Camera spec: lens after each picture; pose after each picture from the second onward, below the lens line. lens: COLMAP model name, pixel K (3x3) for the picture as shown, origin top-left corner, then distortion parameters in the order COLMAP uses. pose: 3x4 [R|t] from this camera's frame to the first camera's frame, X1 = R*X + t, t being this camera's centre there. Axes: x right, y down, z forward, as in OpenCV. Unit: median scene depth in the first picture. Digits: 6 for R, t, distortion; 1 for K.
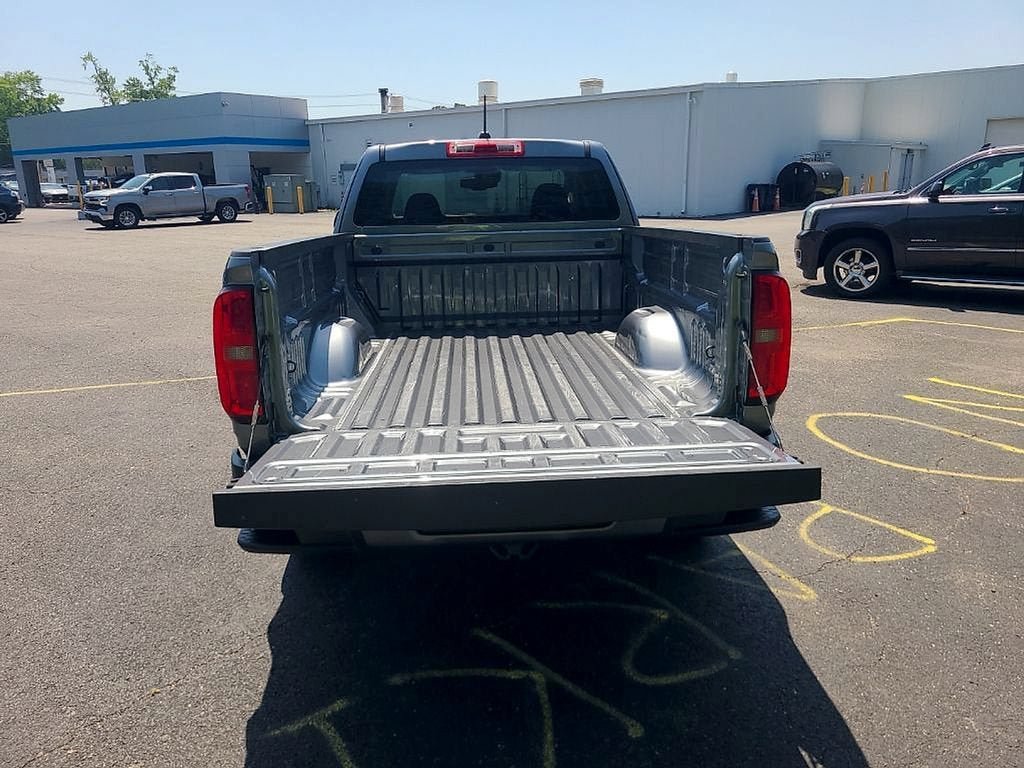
lens RADIAL K [[753.6, 0, 516.9], [0, 753.6, 386.2], [0, 0, 1]] dist [0.025188, -0.009722]
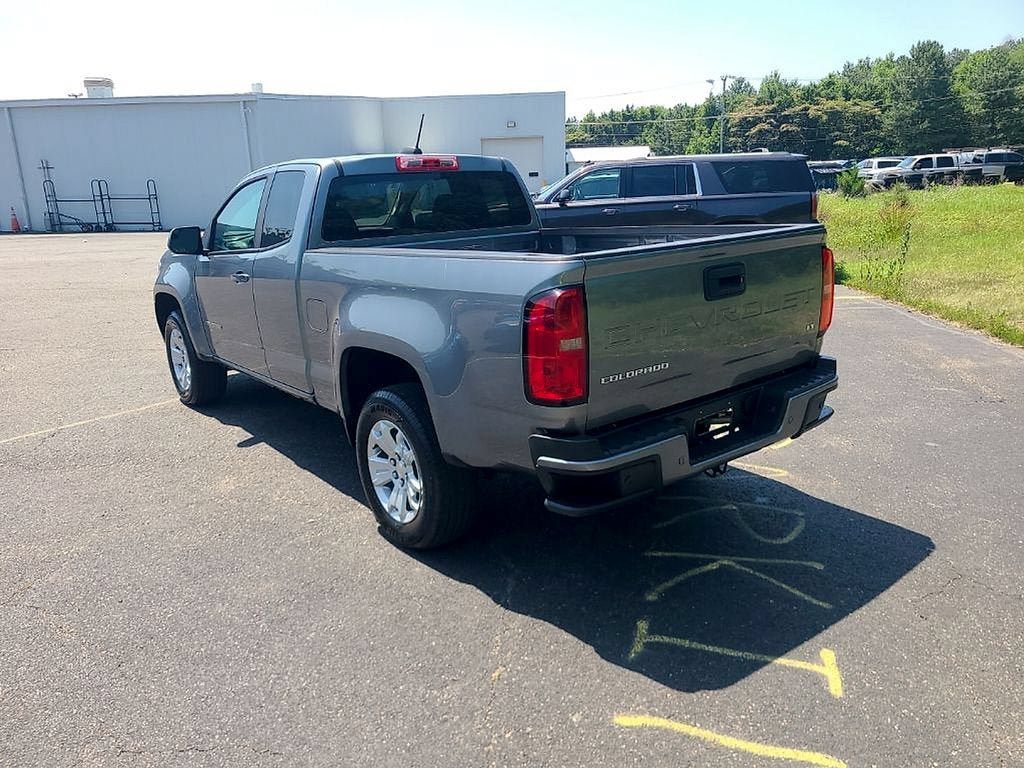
lens RADIAL K [[748.2, 0, 512.0], [0, 748.2, 384.0], [0, 0, 1]] dist [0.046625, -0.027549]
pose [[0.818714, -0.155290, 0.552804, -0.273413], [0.162676, 0.986020, 0.036058, -0.009802], [-0.550676, 0.060407, 0.832531, 0.024023]]
